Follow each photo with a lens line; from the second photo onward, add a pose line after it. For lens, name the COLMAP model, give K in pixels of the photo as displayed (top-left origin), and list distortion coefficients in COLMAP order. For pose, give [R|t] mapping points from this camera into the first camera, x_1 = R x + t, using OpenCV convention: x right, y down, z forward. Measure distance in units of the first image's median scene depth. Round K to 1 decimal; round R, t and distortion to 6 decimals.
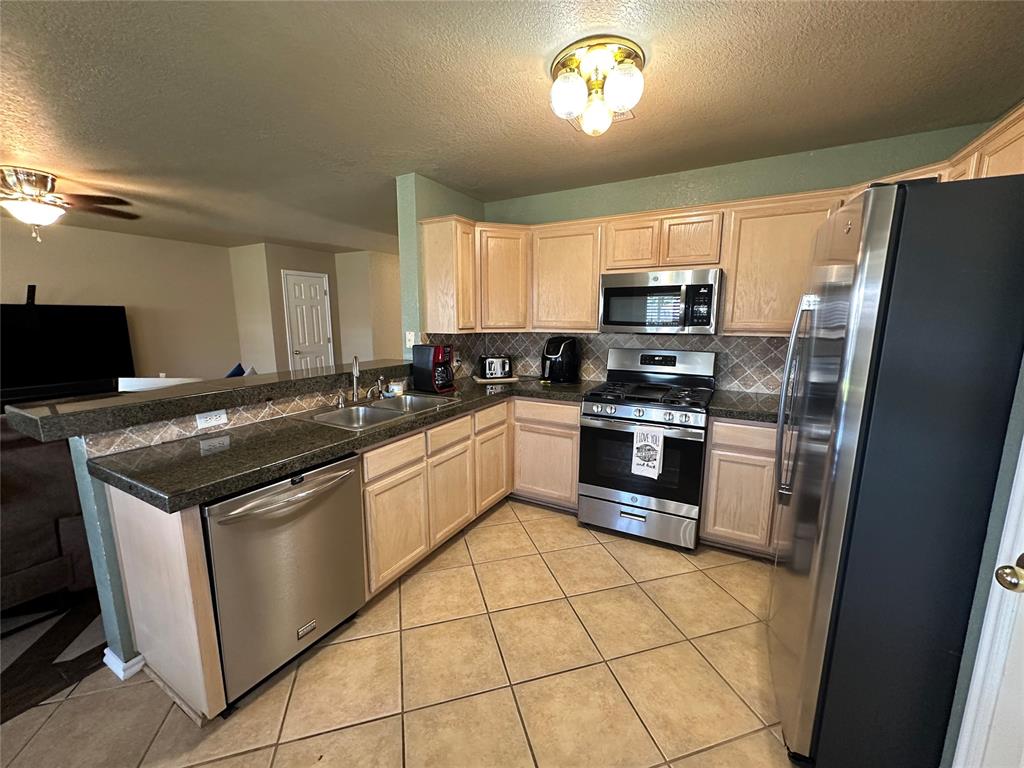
lens RADIAL K [[410.9, 0, 509.4], [0, 410.9, 382.8], [0, 0, 1]] dist [-0.001856, 0.000099]
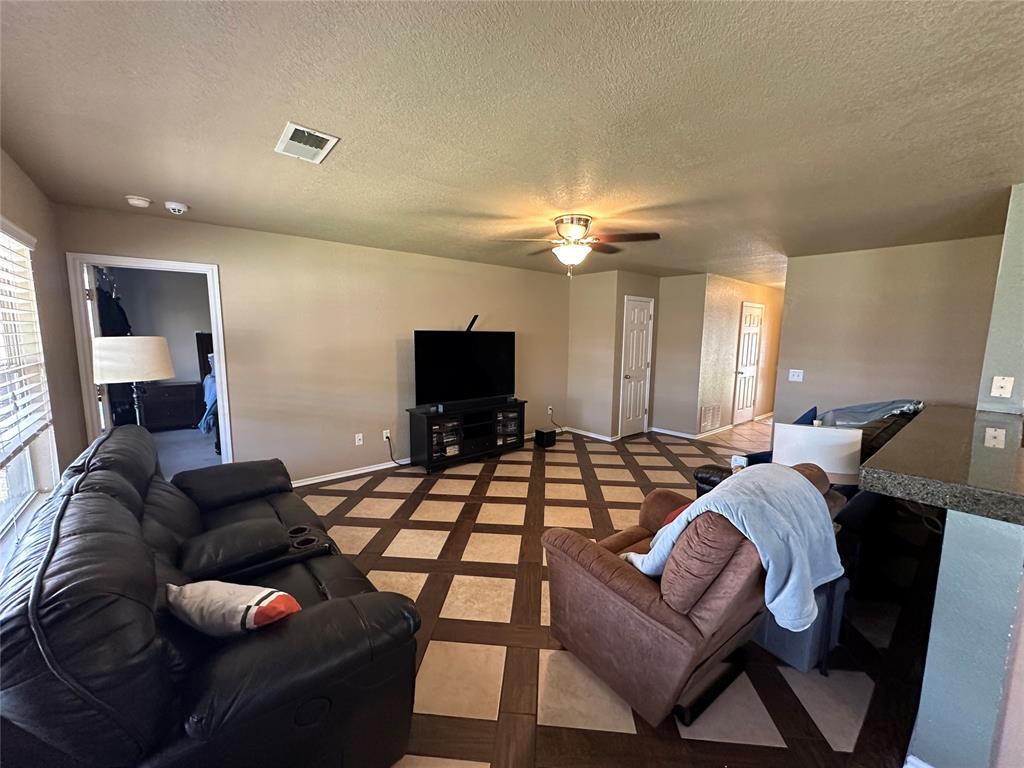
lens RADIAL K [[410.9, 0, 512.8], [0, 410.9, 383.0], [0, 0, 1]] dist [-0.001856, 0.000099]
pose [[0.934753, 0.052836, -0.351347, -0.983545], [-0.066250, 0.997457, -0.026259, -0.034193], [0.349066, 0.047823, 0.935877, -0.076216]]
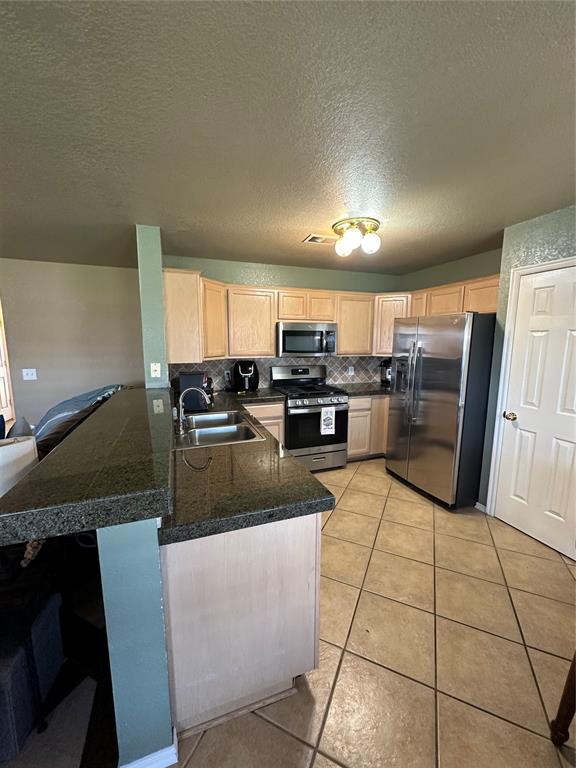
lens RADIAL K [[308.2, 0, 288.9], [0, 308.2, 384.5], [0, 0, 1]] dist [-0.001856, 0.000099]
pose [[0.652593, -0.108280, 0.749931, -0.750875], [0.116418, 0.992313, 0.041969, -0.068586], [-0.748711, 0.059917, 0.660183, 0.192835]]
